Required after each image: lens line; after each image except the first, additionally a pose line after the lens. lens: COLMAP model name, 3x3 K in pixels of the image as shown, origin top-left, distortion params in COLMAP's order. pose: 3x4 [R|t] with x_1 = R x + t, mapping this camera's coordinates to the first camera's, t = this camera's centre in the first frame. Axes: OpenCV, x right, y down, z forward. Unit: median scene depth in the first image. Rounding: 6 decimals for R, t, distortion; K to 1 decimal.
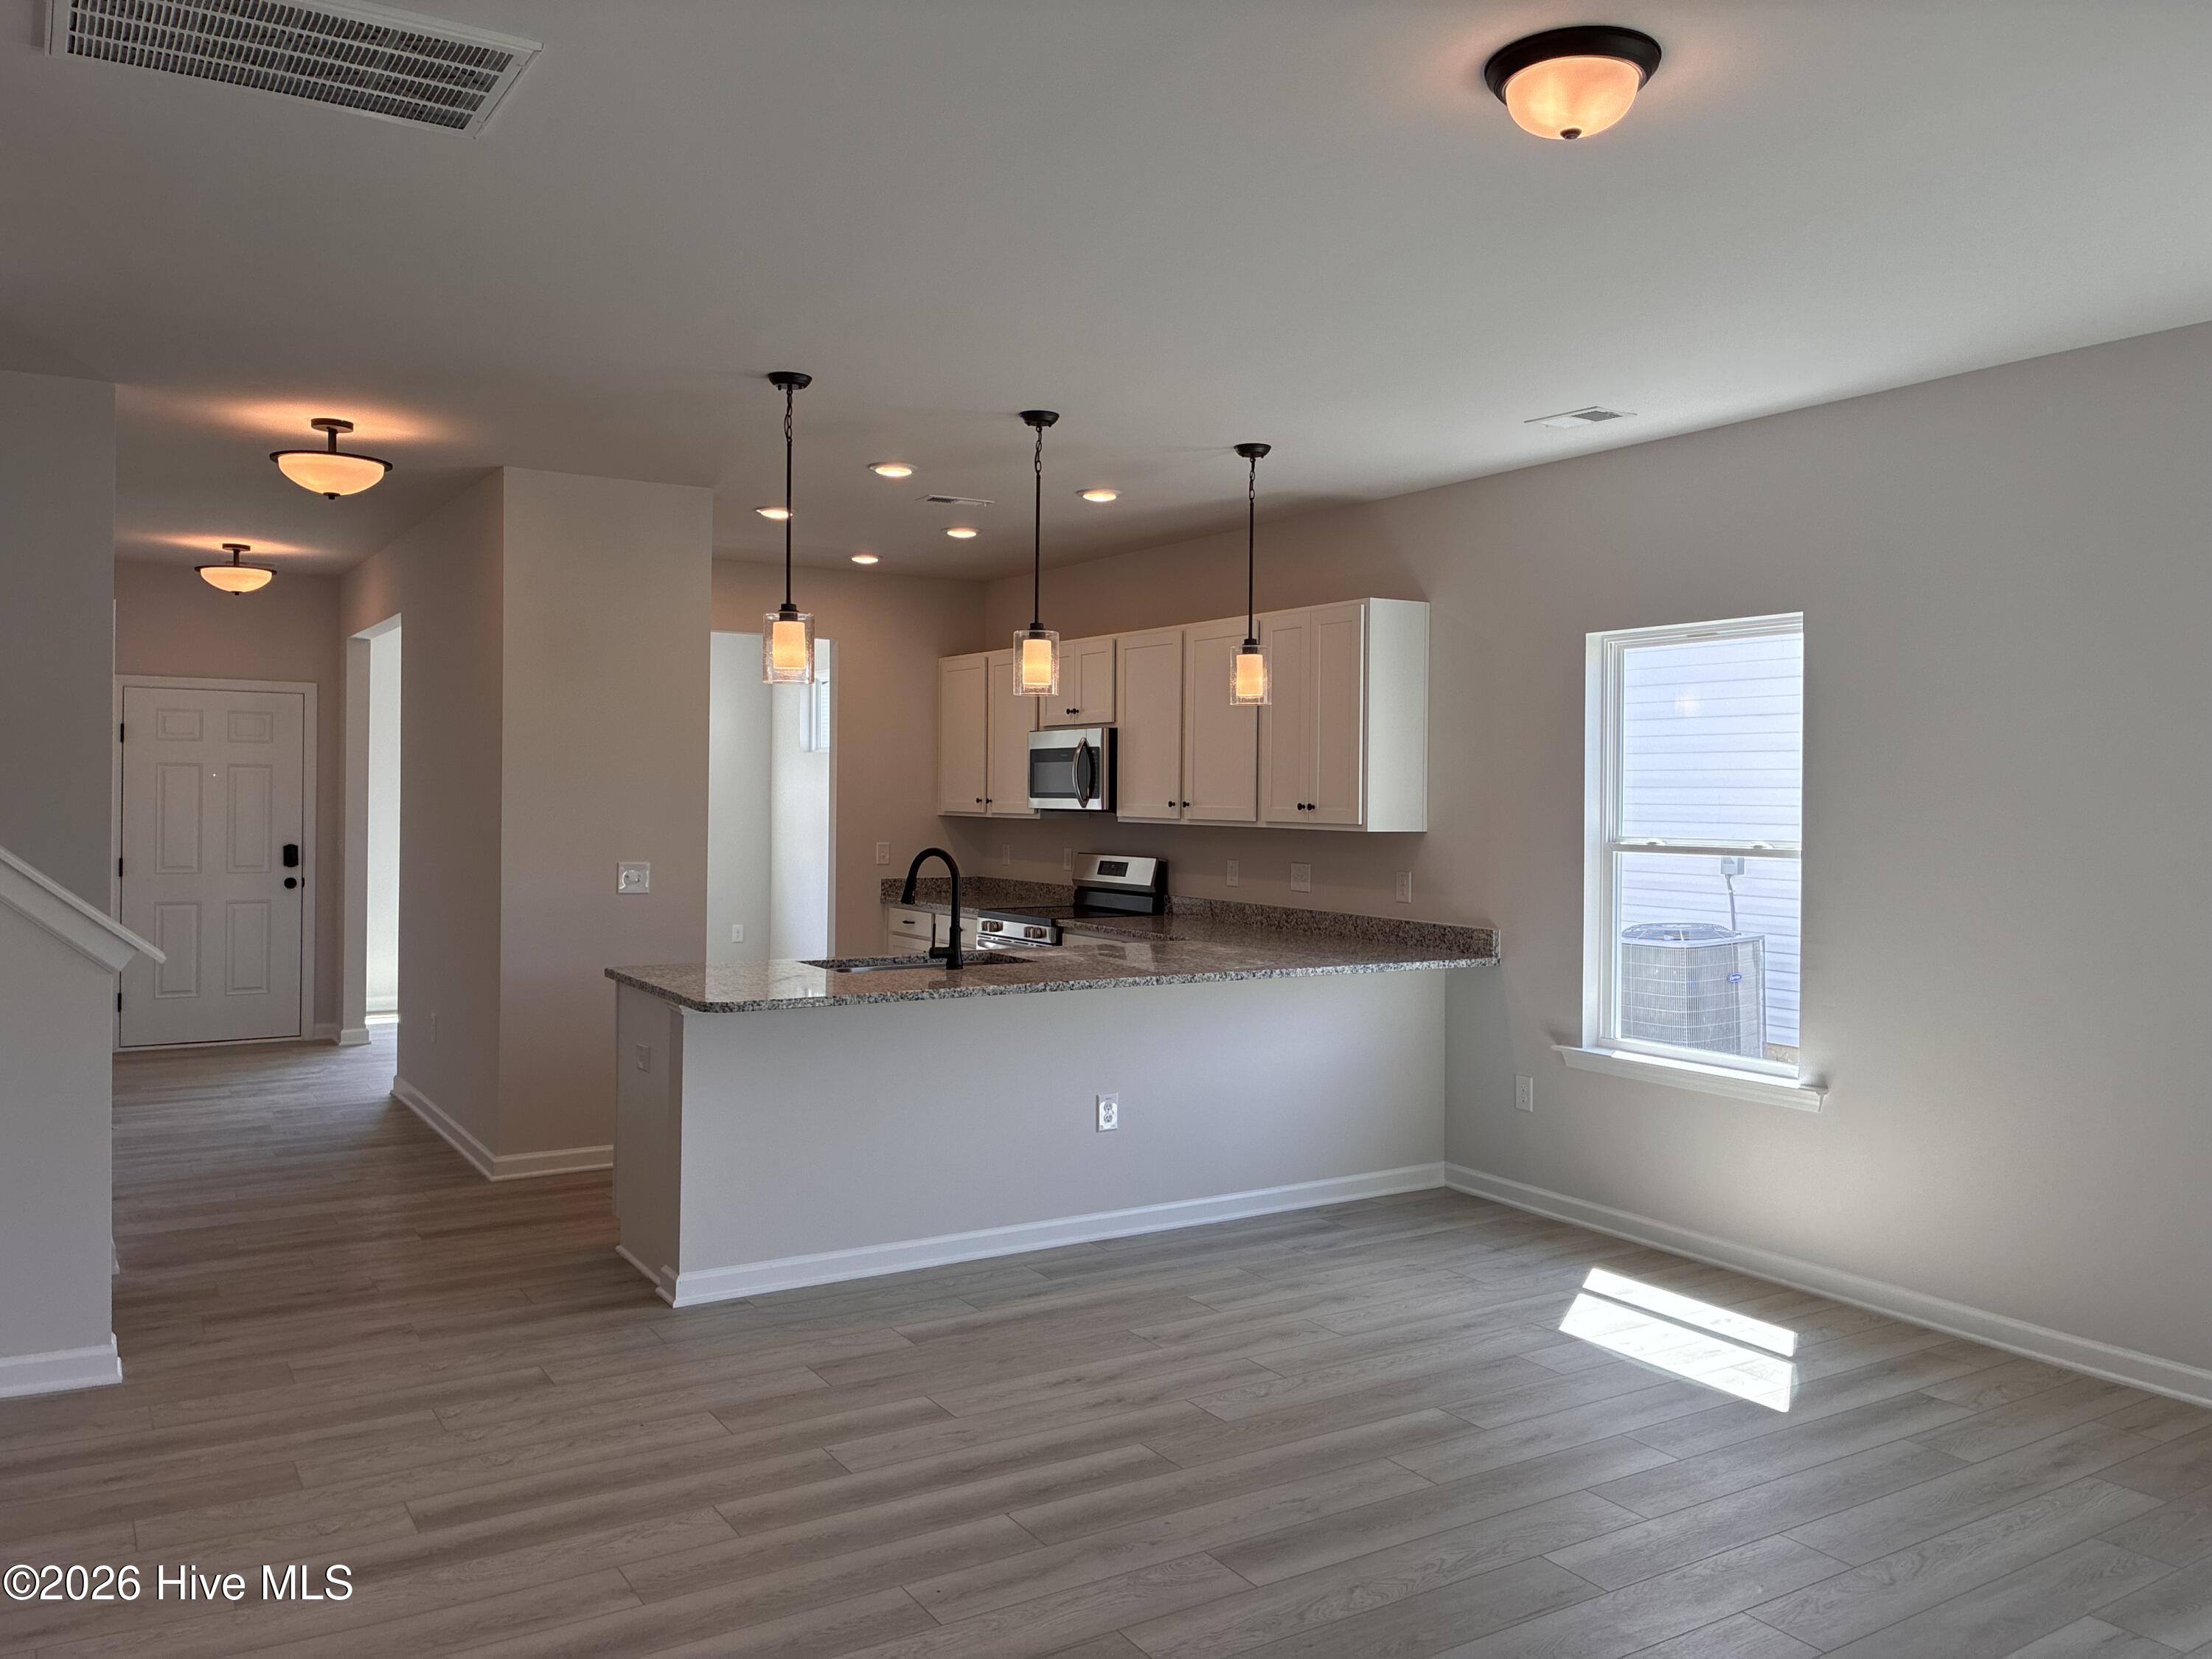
lens RADIAL K [[1710.8, 0, 1108.3], [0, 1710.8, 806.1], [0, 0, 1]] dist [0.020057, -0.009126]
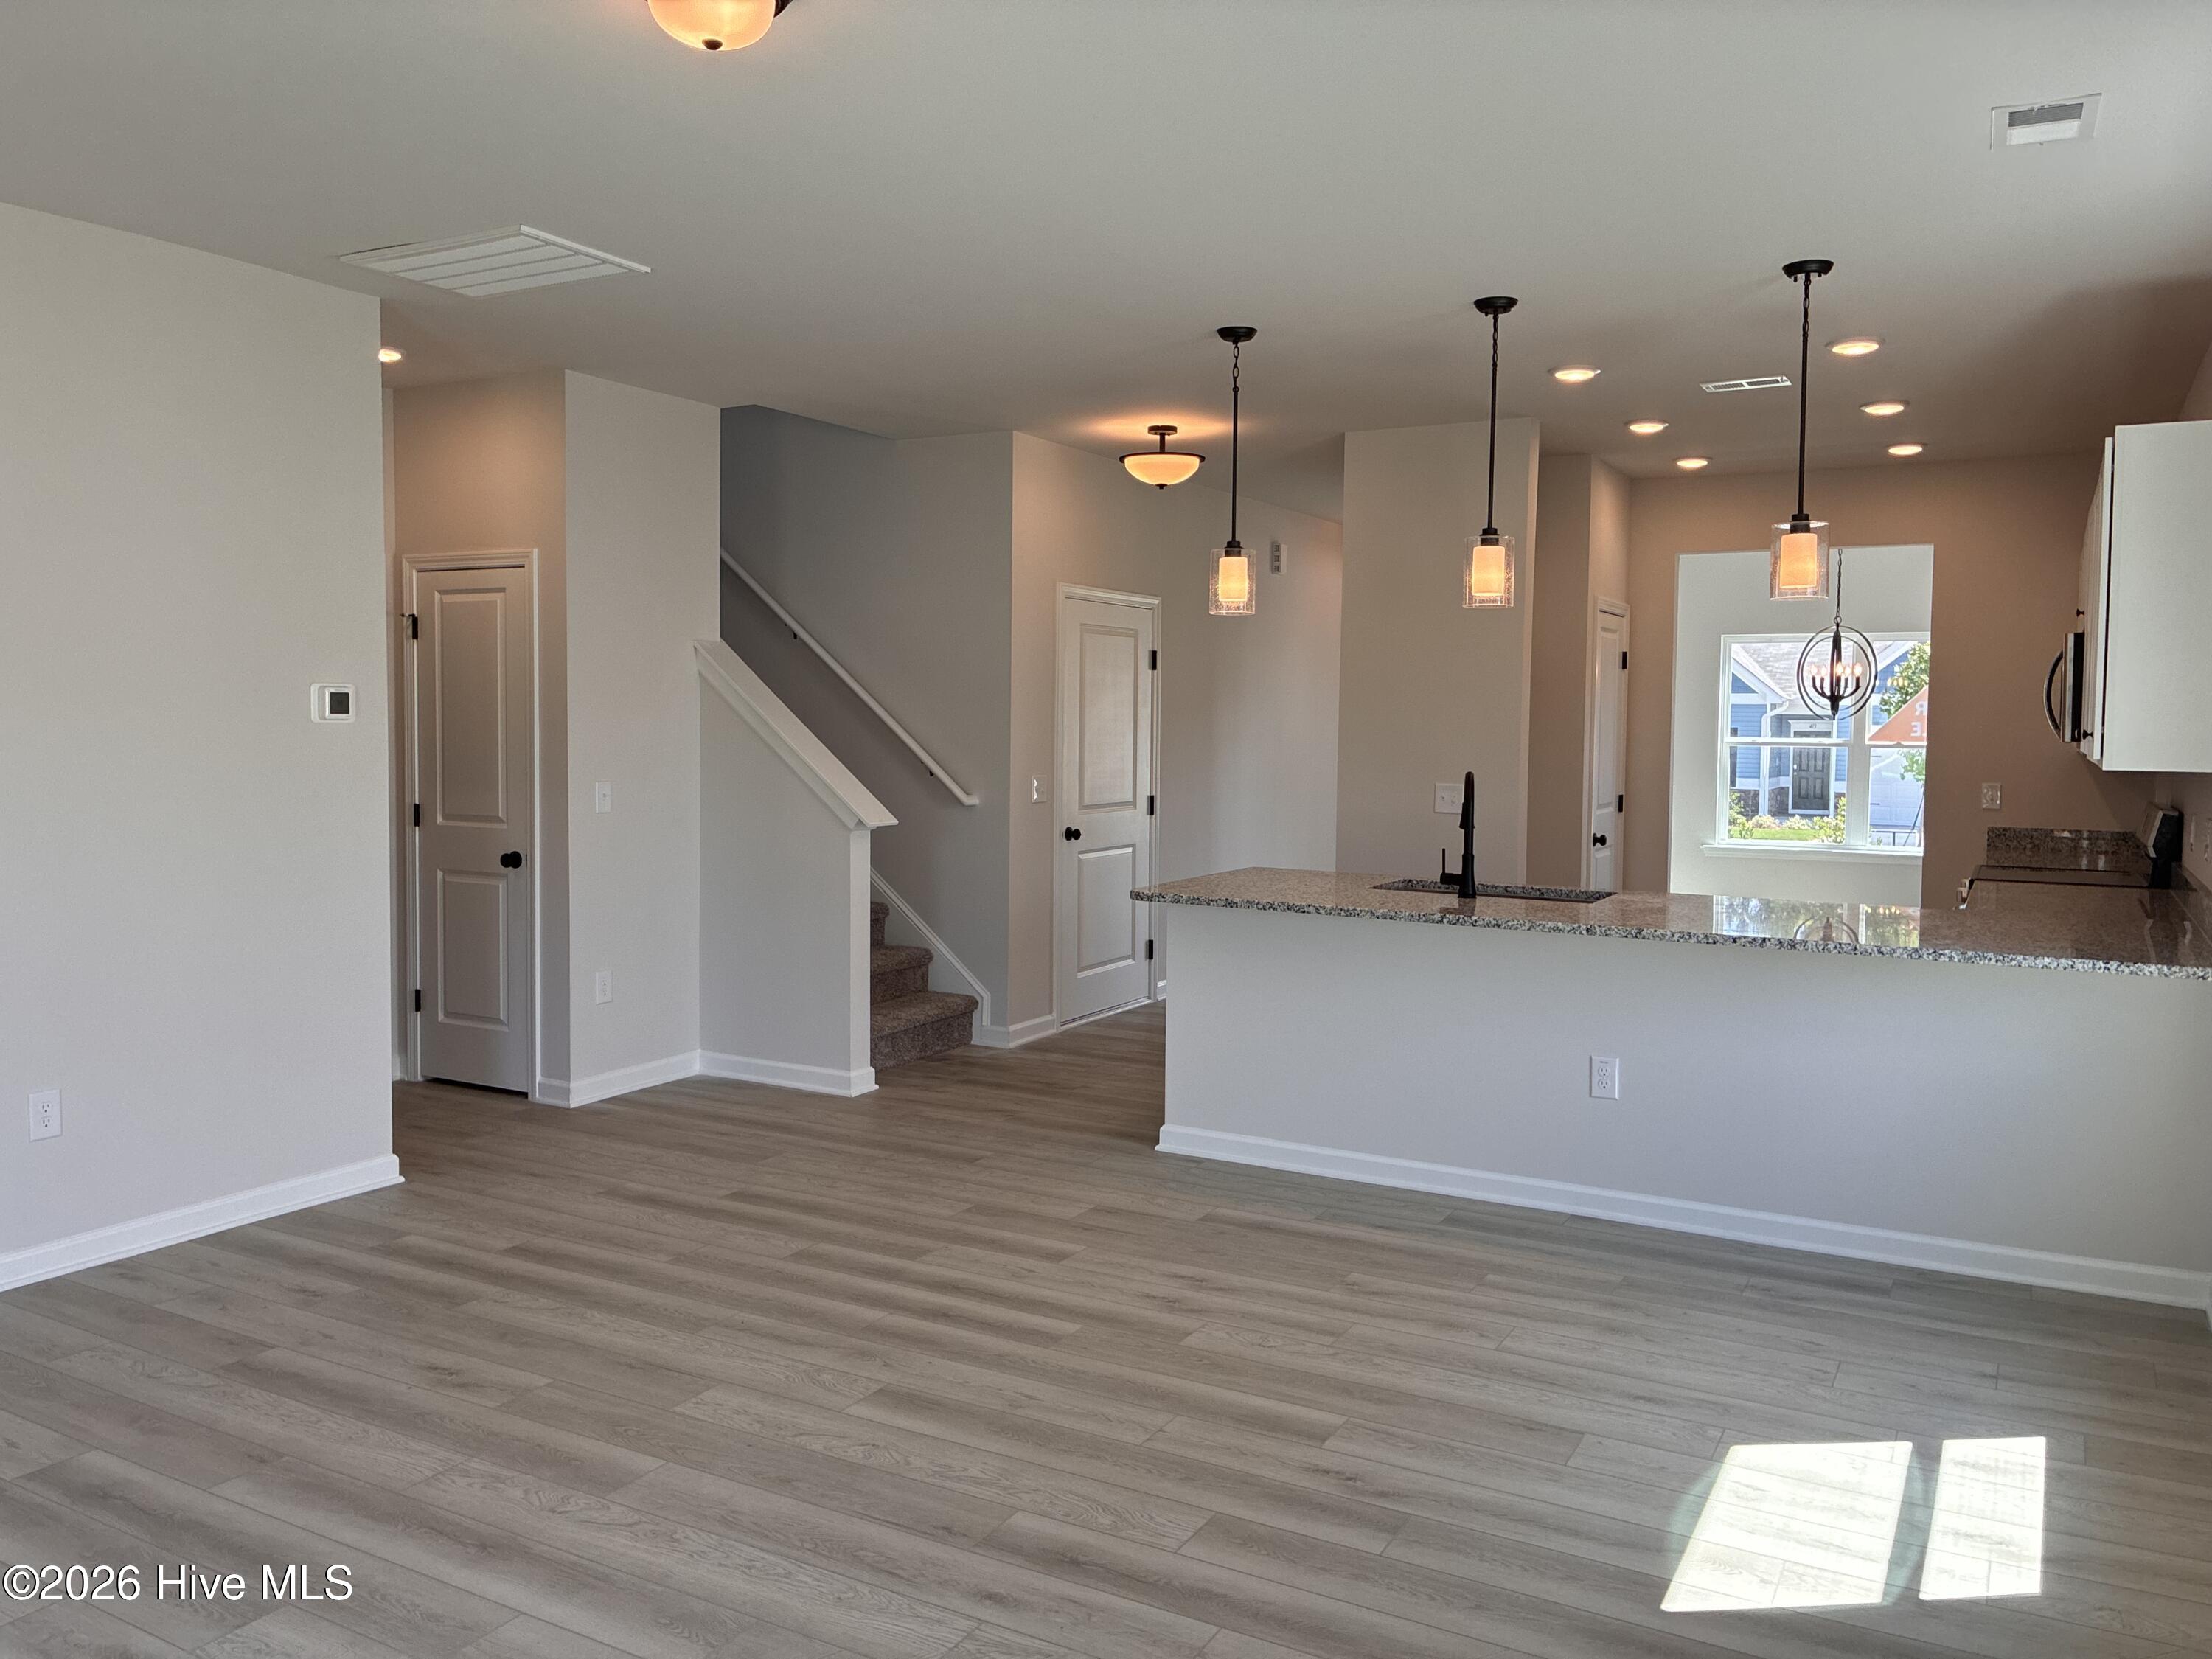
lens RADIAL K [[1683.2, 0, 1093.2], [0, 1683.2, 821.2], [0, 0, 1]] dist [0.022602, 0.000139]
pose [[0.466857, 0.047414, -0.883061, 0.786186], [-0.011252, 0.998799, 0.047680, 0.011385], [0.884261, -0.012323, 0.466830, 0.448630]]
